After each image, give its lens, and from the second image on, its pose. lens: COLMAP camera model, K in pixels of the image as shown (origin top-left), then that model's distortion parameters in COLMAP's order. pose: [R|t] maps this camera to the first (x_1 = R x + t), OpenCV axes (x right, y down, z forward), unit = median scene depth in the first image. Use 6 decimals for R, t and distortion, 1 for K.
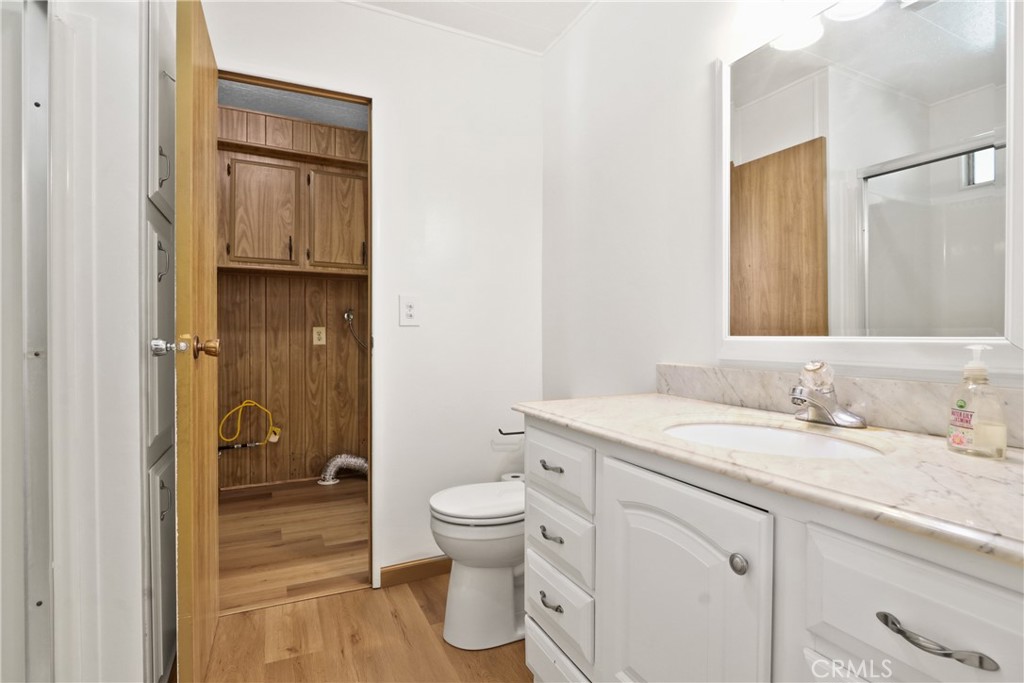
lens RADIAL K [[509.1, 0, 511.7], [0, 509.1, 339.0], [0, 0, 1]] dist [-0.000264, -0.000040]
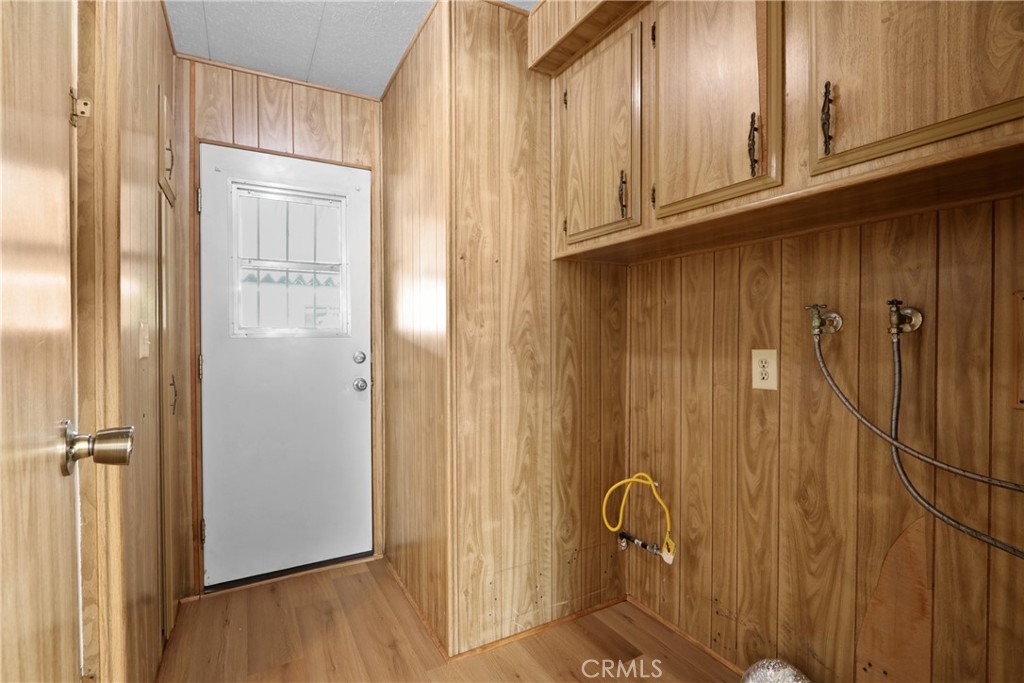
lens RADIAL K [[479.0, 0, 510.8], [0, 479.0, 340.2], [0, 0, 1]] dist [-0.026542, -0.000211]
pose [[0.075957, 0.001650, -0.997110, 0.020389], [-0.002097, 0.999997, 0.001495, -0.032848], [0.997109, 0.001978, 0.075961, 0.767008]]
